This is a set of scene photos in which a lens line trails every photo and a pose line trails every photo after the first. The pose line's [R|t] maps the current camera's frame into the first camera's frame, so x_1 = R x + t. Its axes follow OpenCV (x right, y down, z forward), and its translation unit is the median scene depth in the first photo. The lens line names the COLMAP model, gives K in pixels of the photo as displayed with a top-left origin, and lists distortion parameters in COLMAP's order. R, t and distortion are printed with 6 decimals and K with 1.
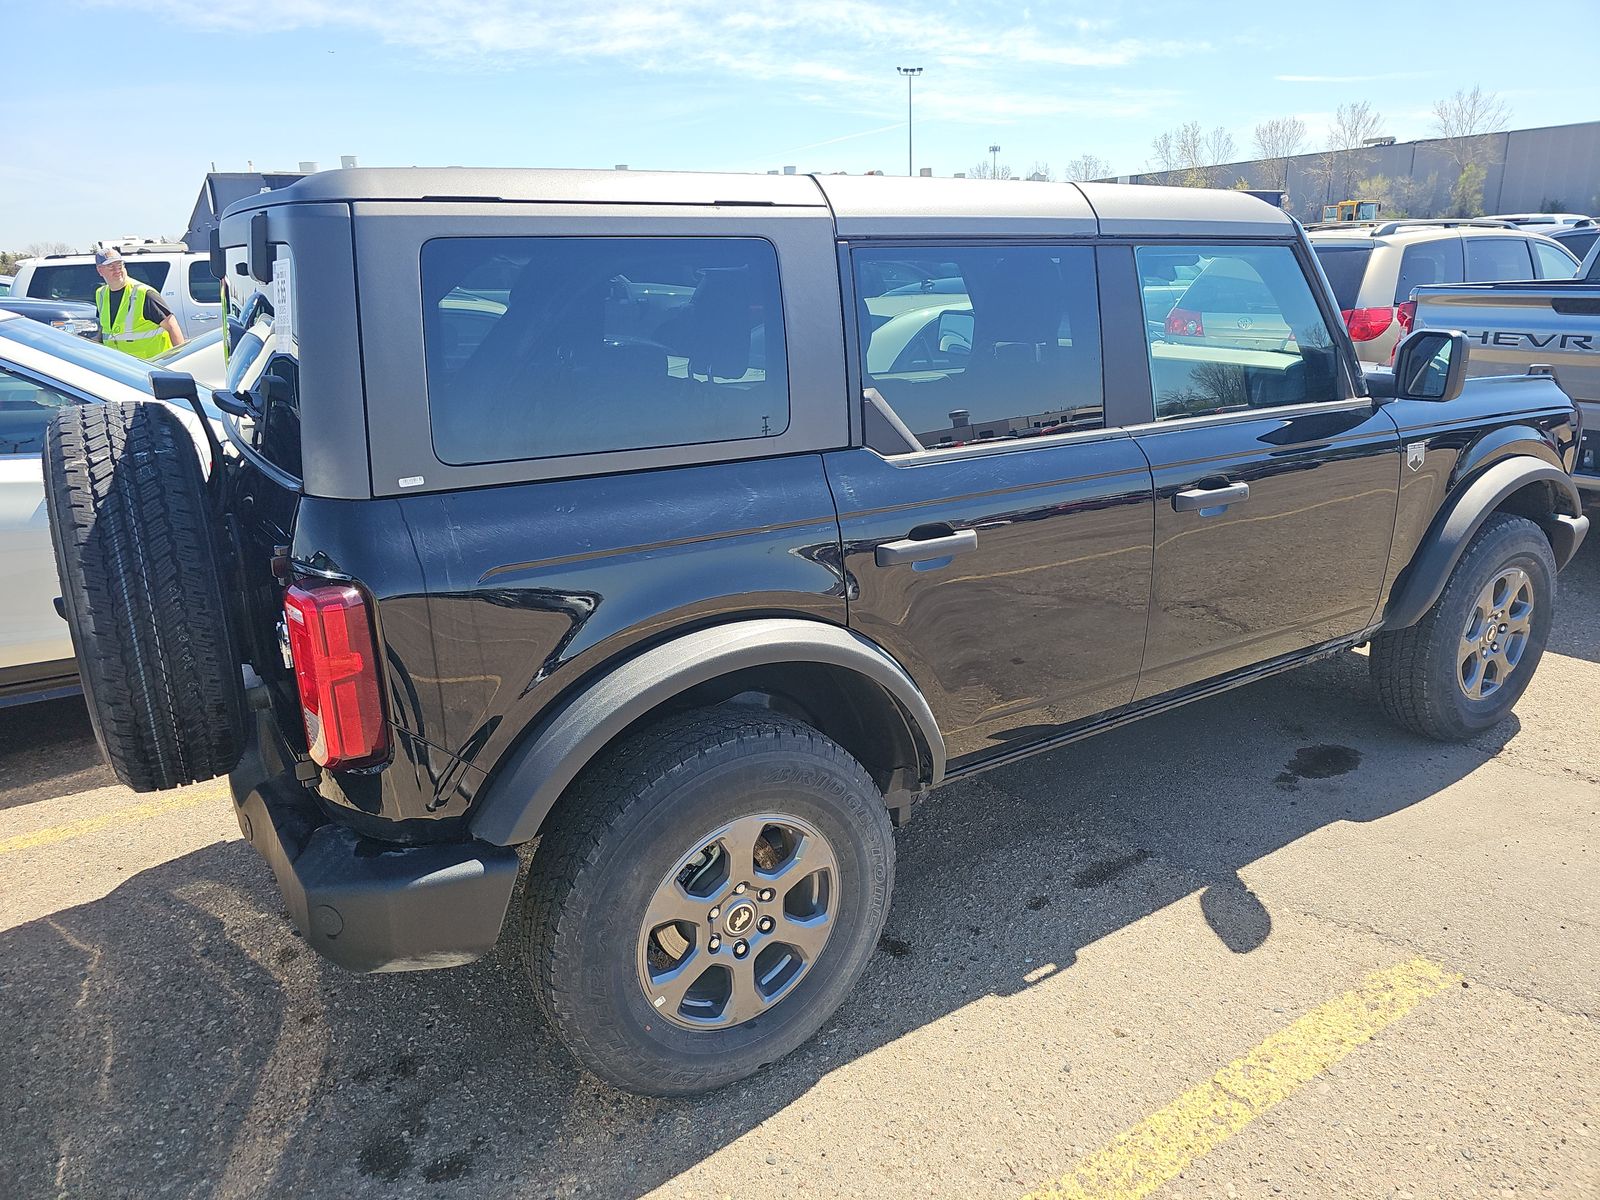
lens RADIAL K [[1072.0, 0, 800.0], [0, 1072.0, 600.0], [0, 0, 1]] dist [0.000645, 0.000548]
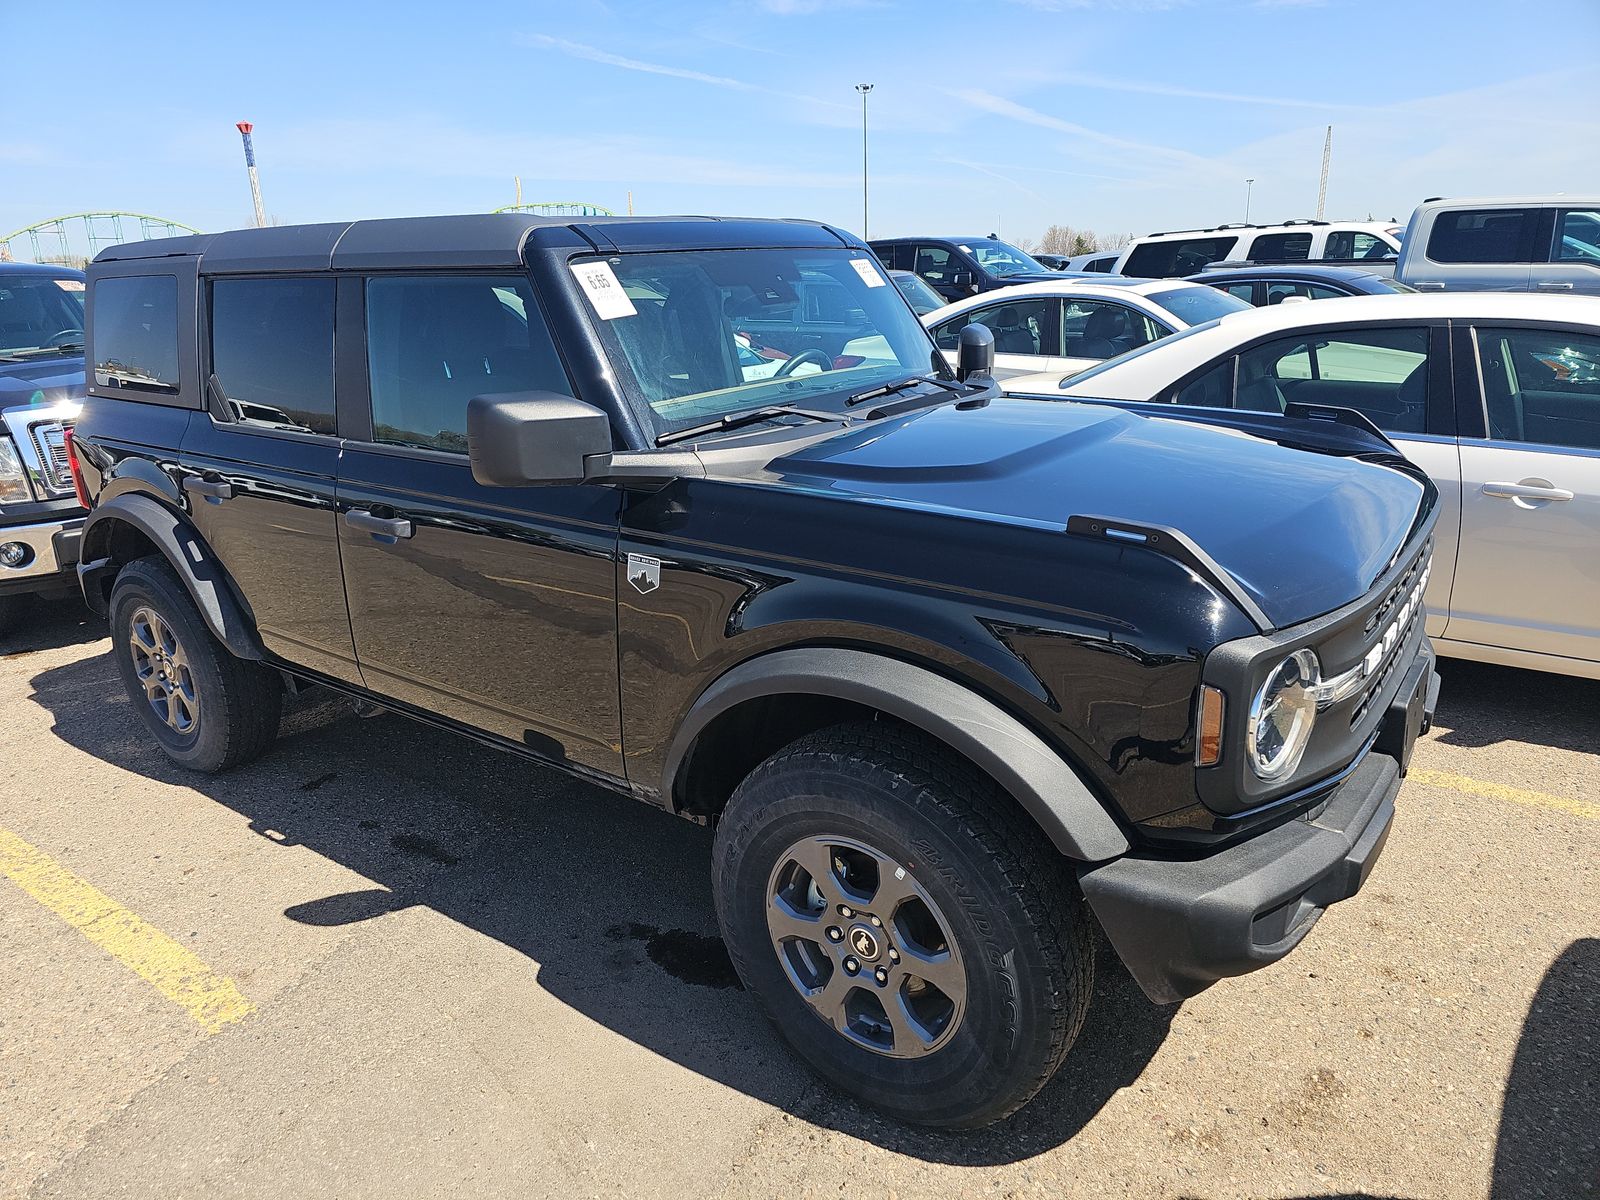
lens RADIAL K [[1075.4, 0, 800.0], [0, 1075.4, 600.0], [0, 0, 1]] dist [0.026837, 0.000223]
pose [[0.350013, 0.286035, -0.892006, 1.474340], [-0.255362, 0.945310, 0.202926, -0.339721], [0.901267, 0.156757, 0.403913, 0.950080]]
